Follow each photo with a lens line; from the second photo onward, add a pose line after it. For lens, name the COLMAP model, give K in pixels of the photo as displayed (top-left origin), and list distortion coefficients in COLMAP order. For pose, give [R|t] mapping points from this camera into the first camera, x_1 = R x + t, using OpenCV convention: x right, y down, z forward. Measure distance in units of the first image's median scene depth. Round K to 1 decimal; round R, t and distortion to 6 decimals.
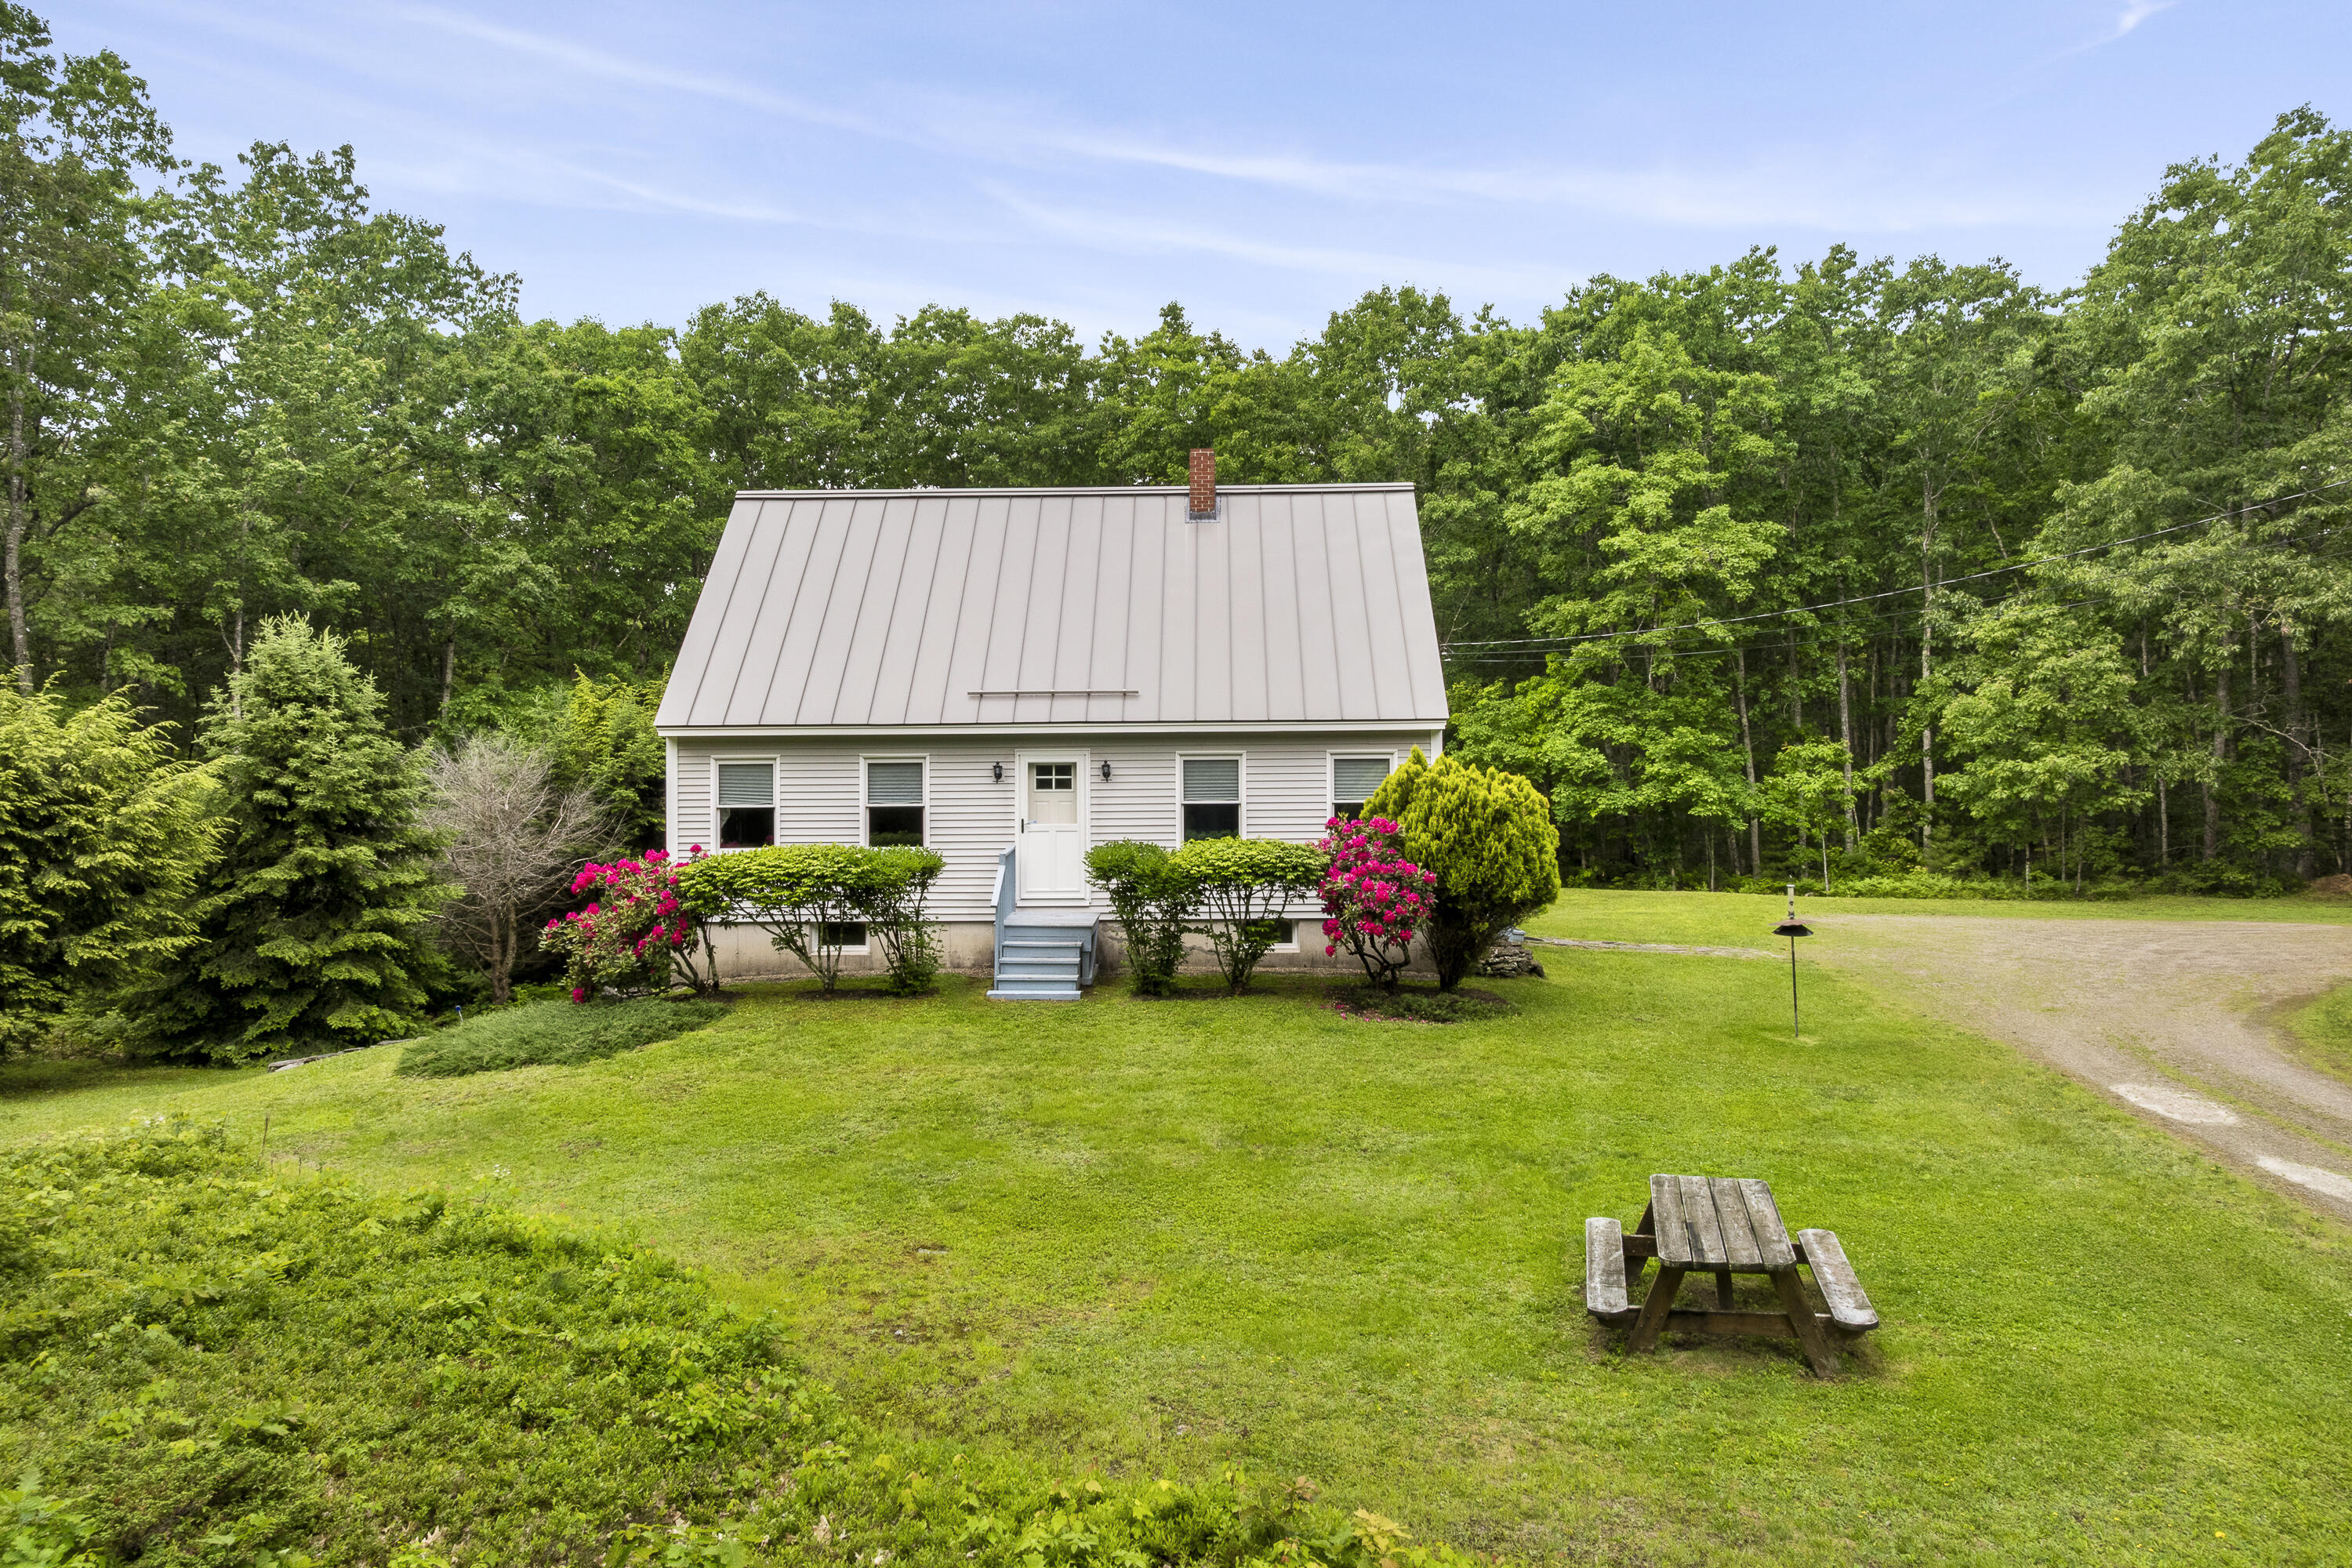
lens RADIAL K [[1632.9, 0, 1190.8], [0, 1632.9, 750.6], [0, 0, 1]] dist [-0.006343, -0.001221]
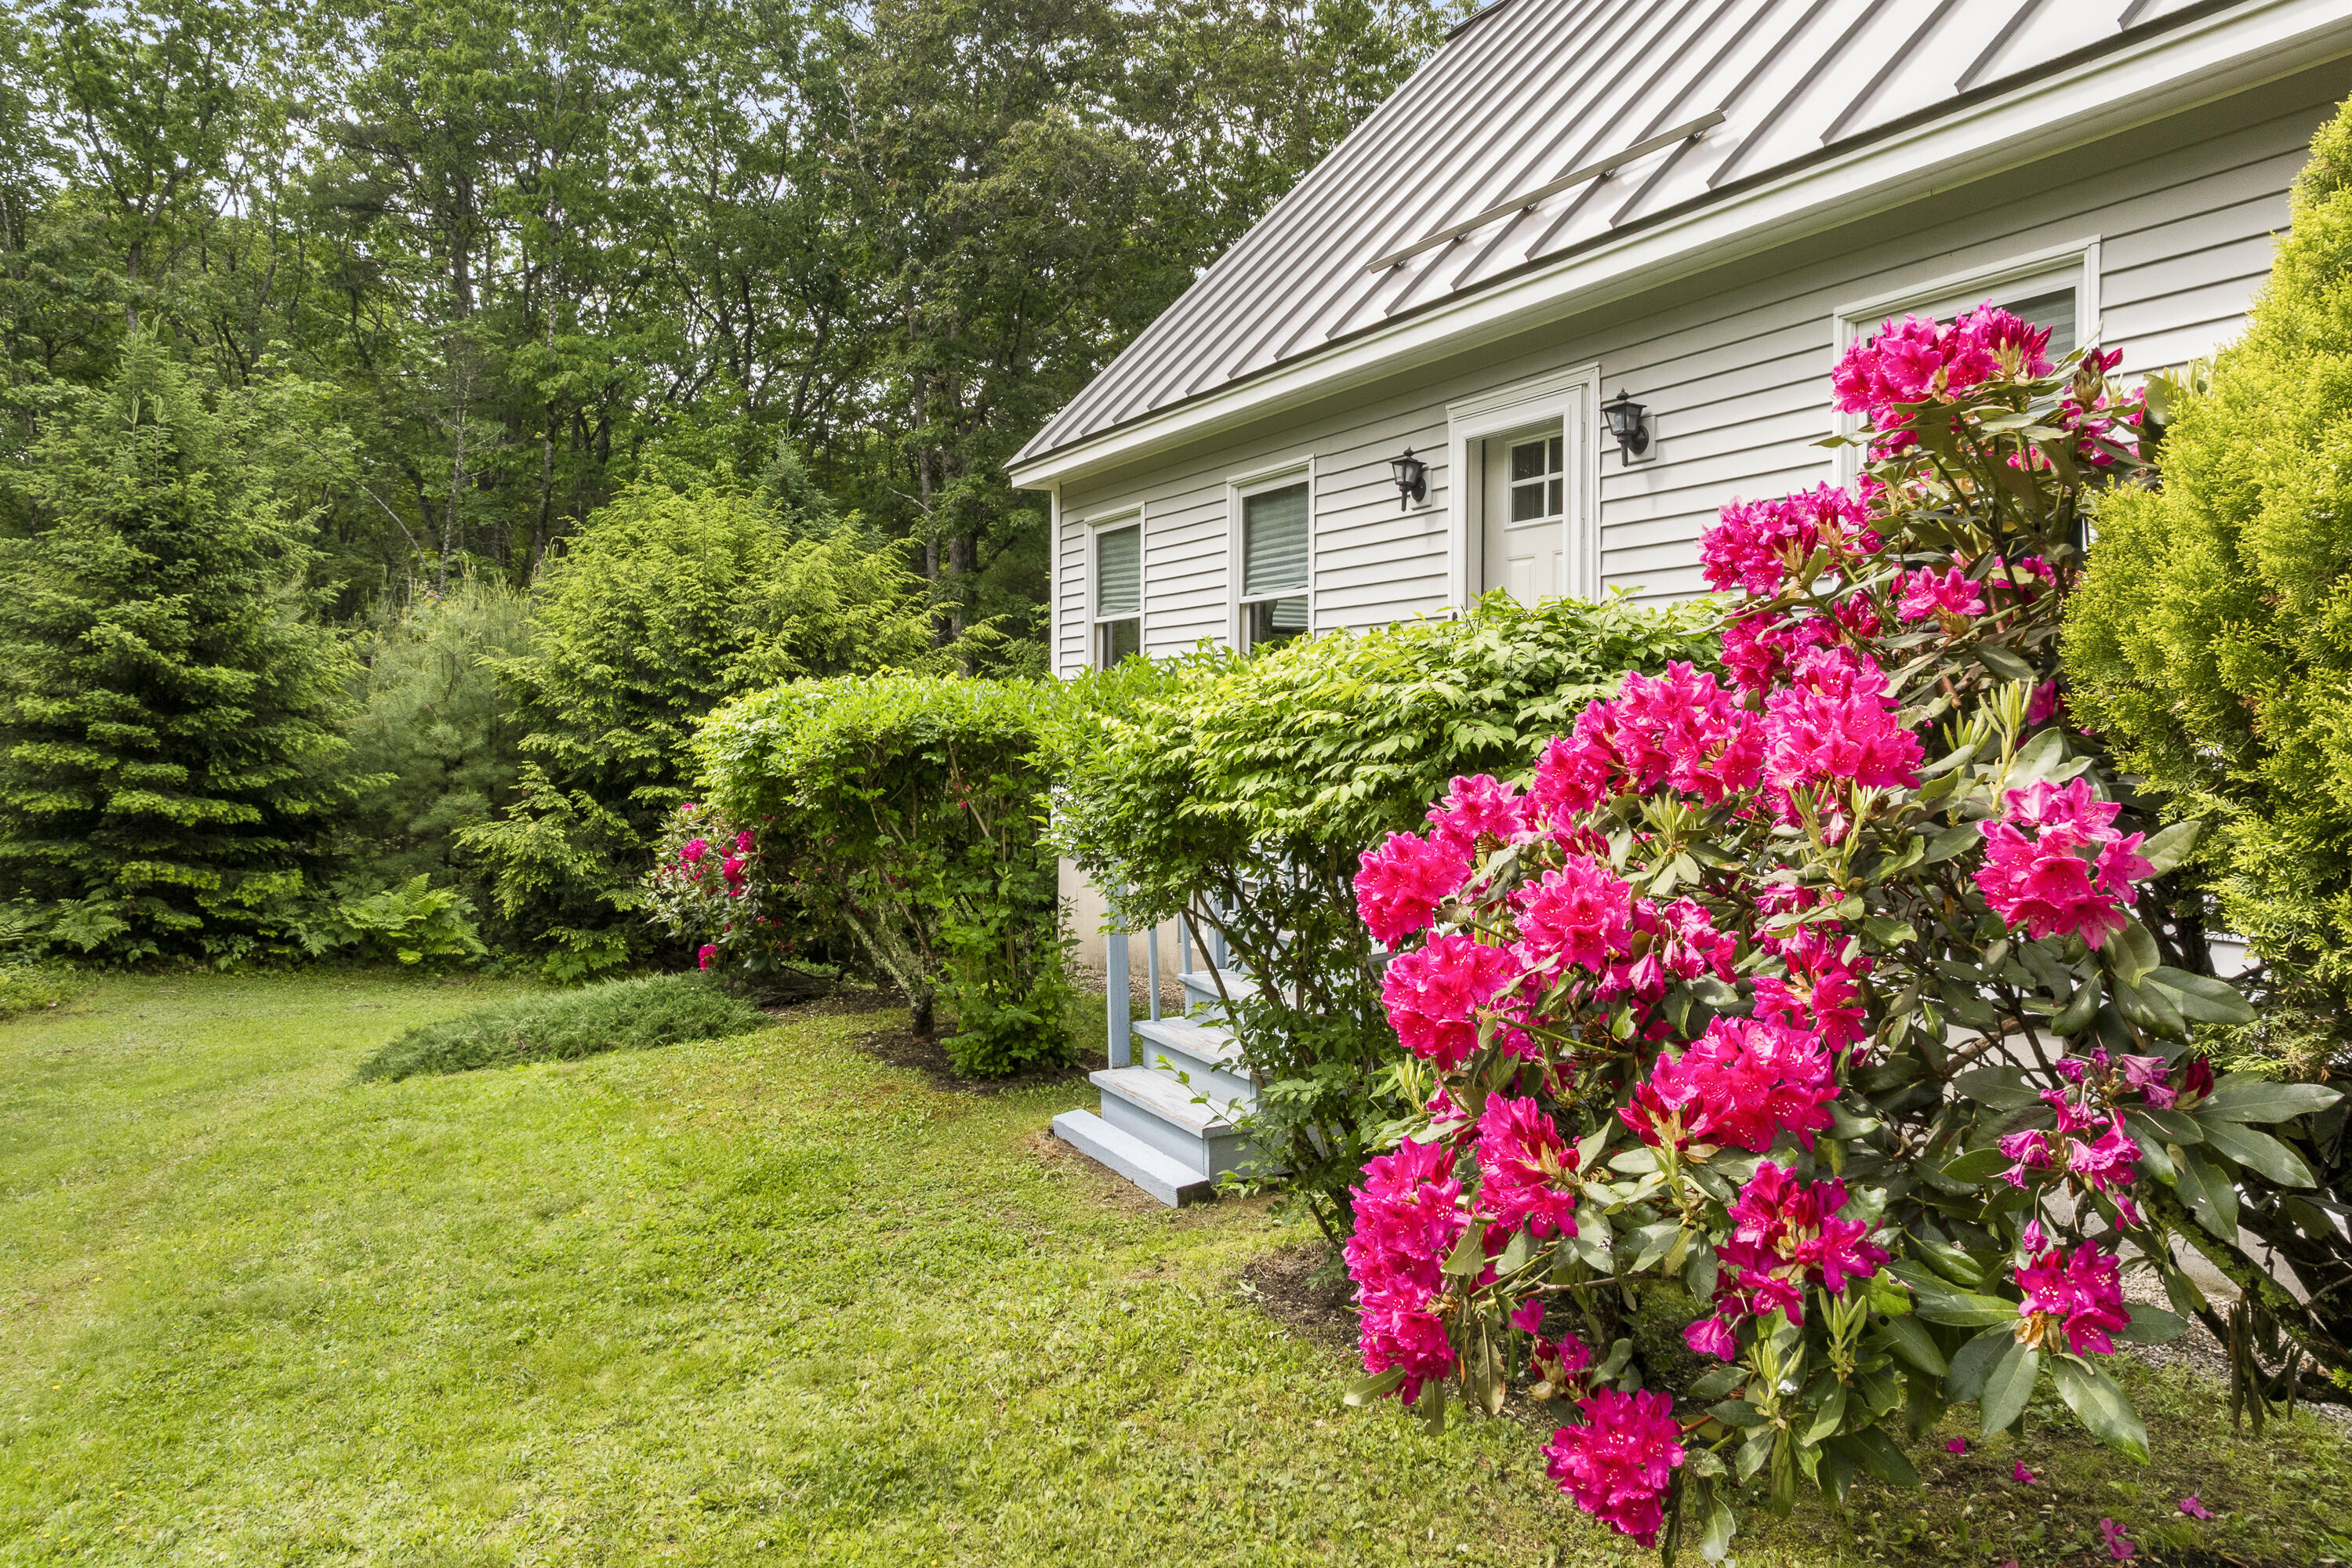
lens RADIAL K [[1669.0, 0, 1184.7], [0, 1669.0, 752.9], [0, 0, 1]] dist [-0.003801, 0.001314]
pose [[0.469788, 0.023173, -0.882475, 0.120183], [0.007820, 0.999507, 0.030409, 0.042117], [0.882744, -0.021187, 0.469376, 0.562377]]
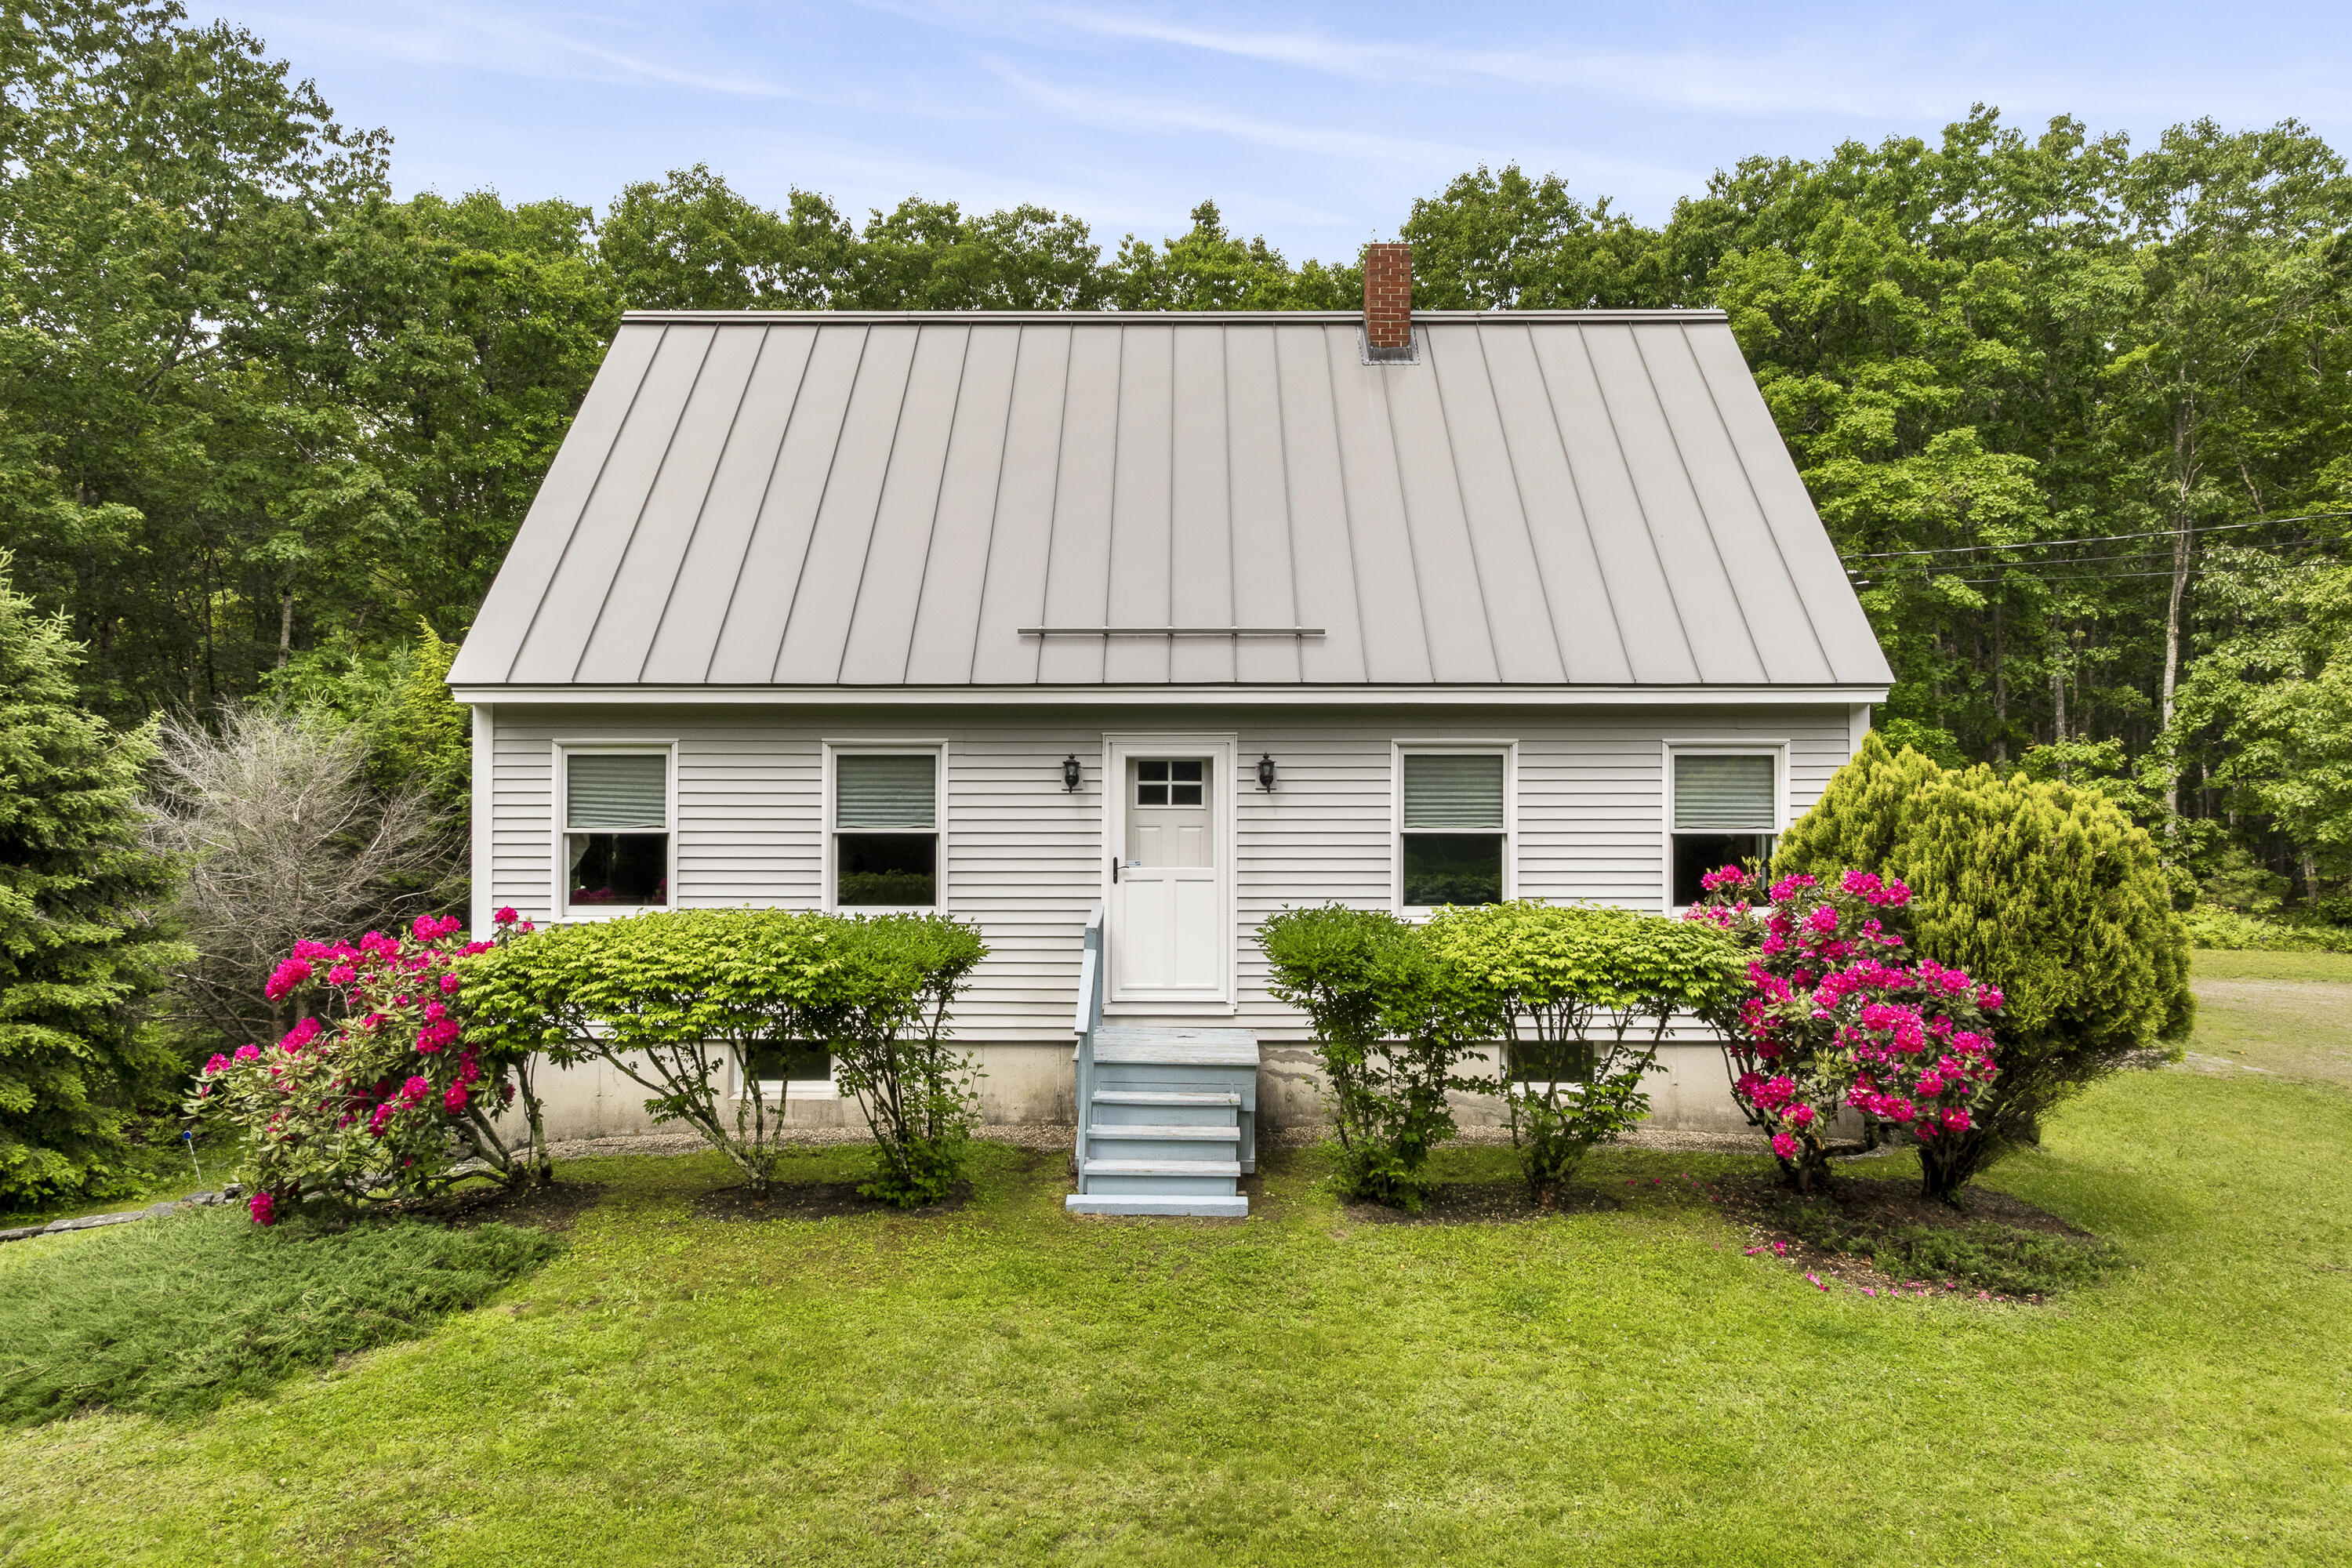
lens RADIAL K [[1669.0, 0, 1184.7], [0, 1669.0, 752.9], [0, 0, 1]] dist [-0.003801, 0.001314]
pose [[0.999847, 0.008758, 0.015131, -0.062597], [-0.008793, 0.999959, 0.002250, 0.003275], [-0.015111, -0.002383, 0.999883, 0.305413]]
